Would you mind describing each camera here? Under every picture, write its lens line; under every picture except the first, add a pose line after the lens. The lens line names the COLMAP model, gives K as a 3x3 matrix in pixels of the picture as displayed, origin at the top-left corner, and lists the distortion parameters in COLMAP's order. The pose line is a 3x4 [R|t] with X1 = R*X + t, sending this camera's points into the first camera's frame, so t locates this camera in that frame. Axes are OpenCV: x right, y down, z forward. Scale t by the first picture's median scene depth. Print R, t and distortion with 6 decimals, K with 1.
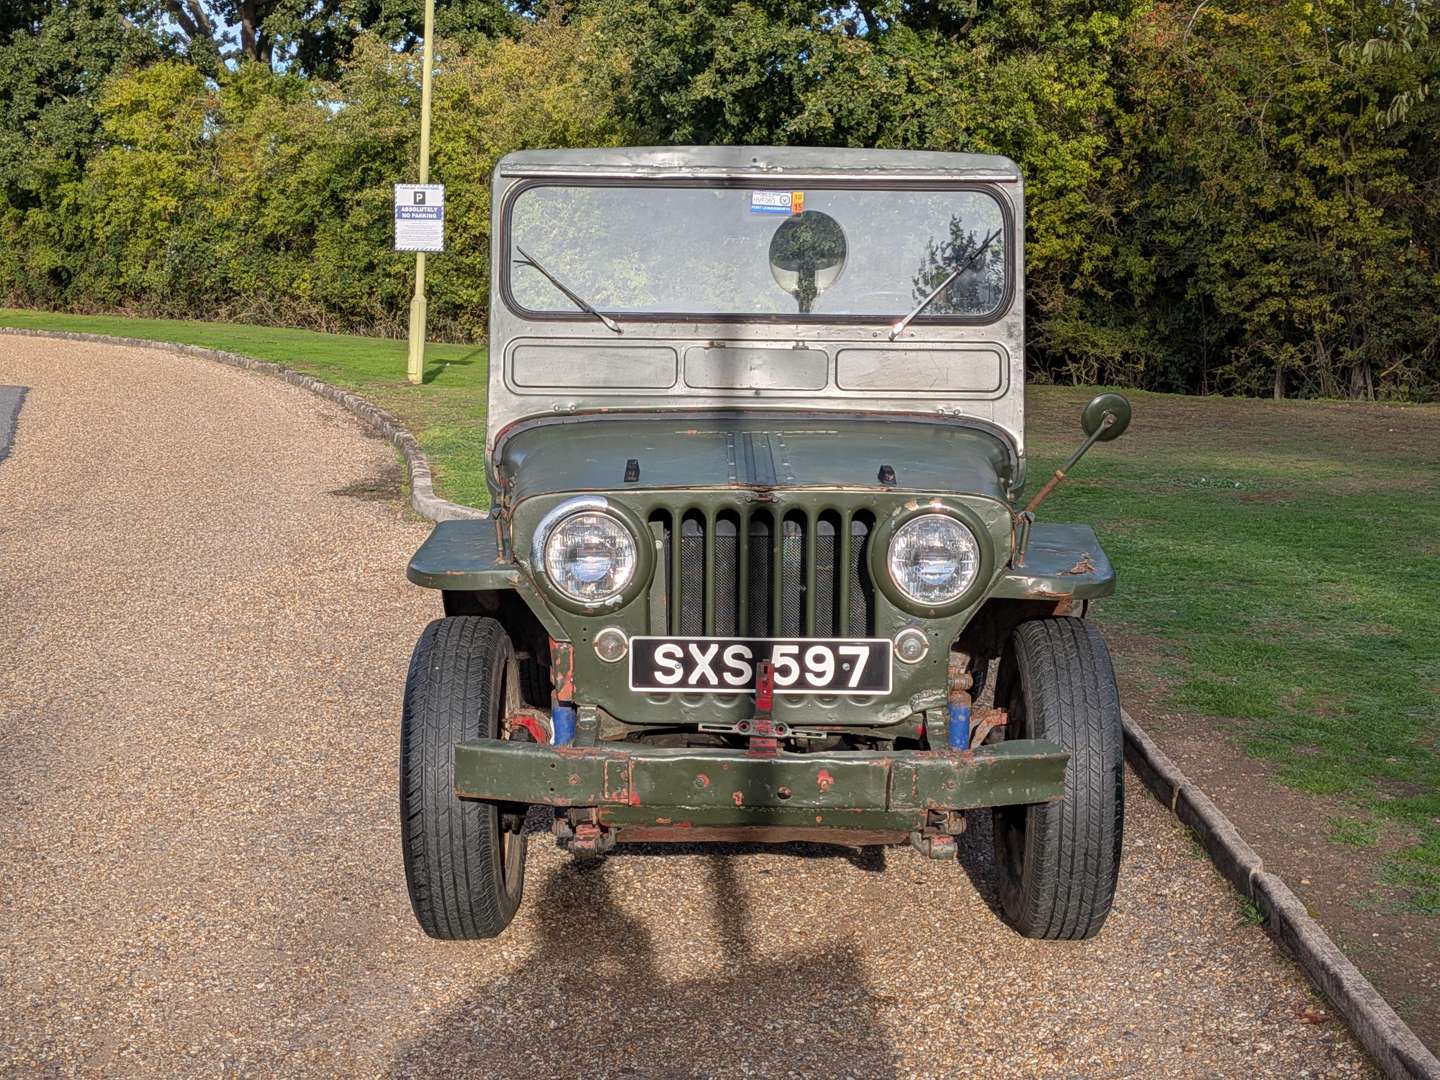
lens RADIAL K [[1955.7, 0, 720.0], [0, 1955.7, 540.0], [0, 0, 1]] dist [0.019166, -0.083648]
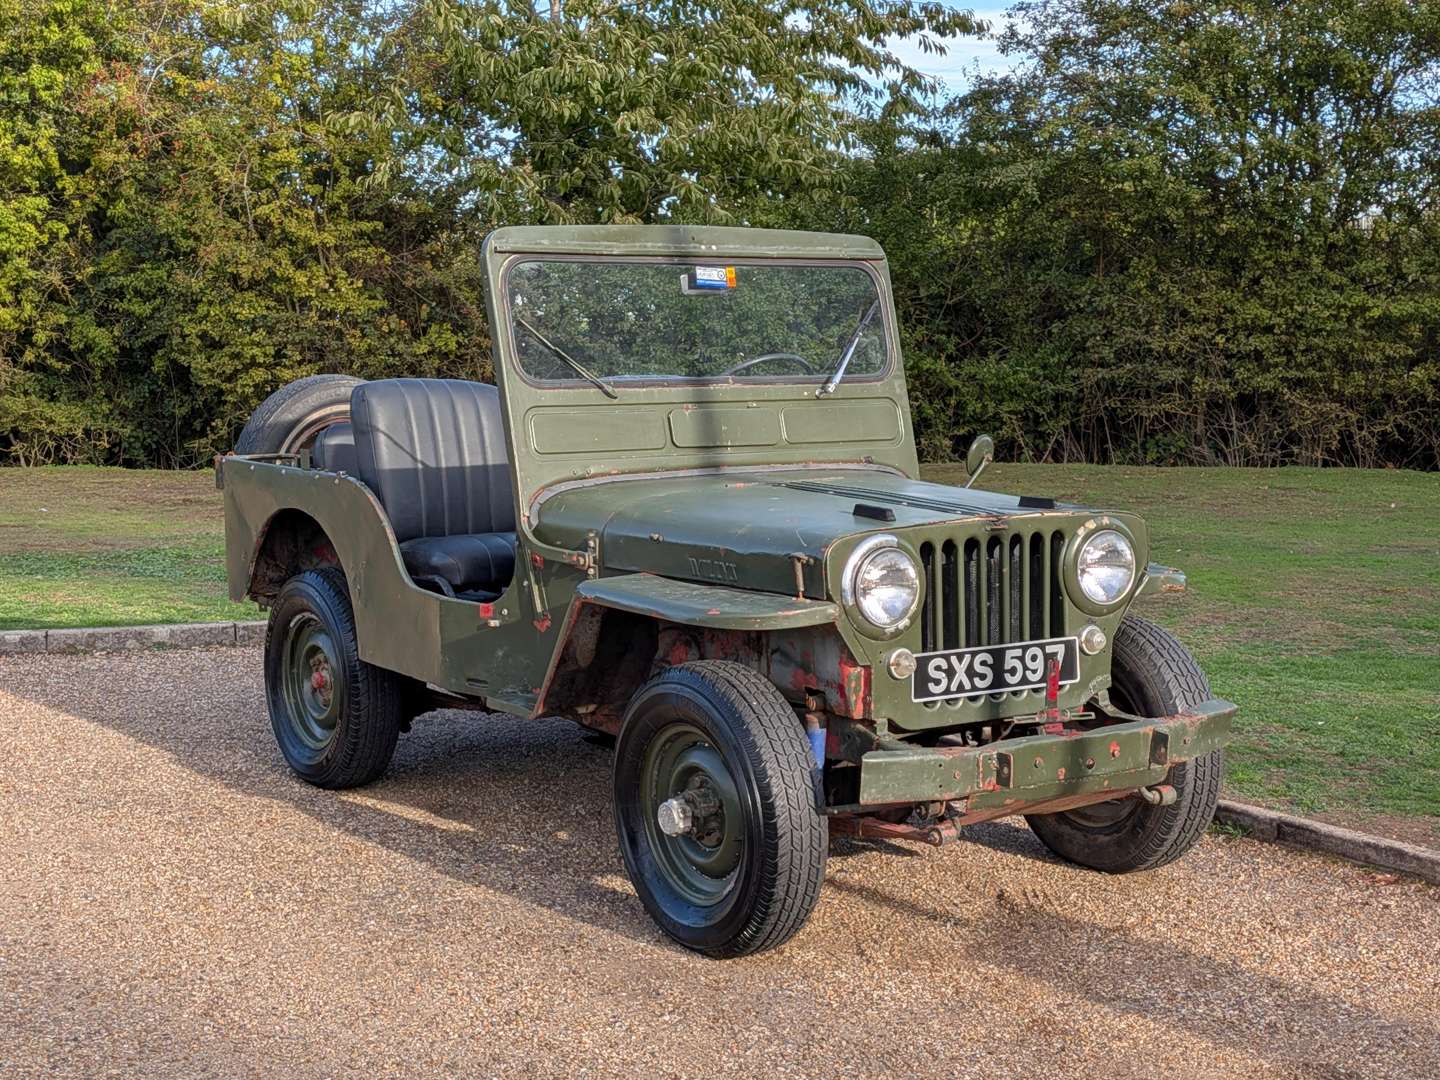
lens RADIAL K [[2075.4, 0, 720.0], [0, 2075.4, 540.0], [0, 0, 1]] dist [0.114427, -0.130104]
pose [[0.818277, -0.064726, 0.571169, -0.136409], [0.088811, 0.995945, -0.014373, -0.001688], [-0.567923, 0.062487, 0.820707, 0.009305]]
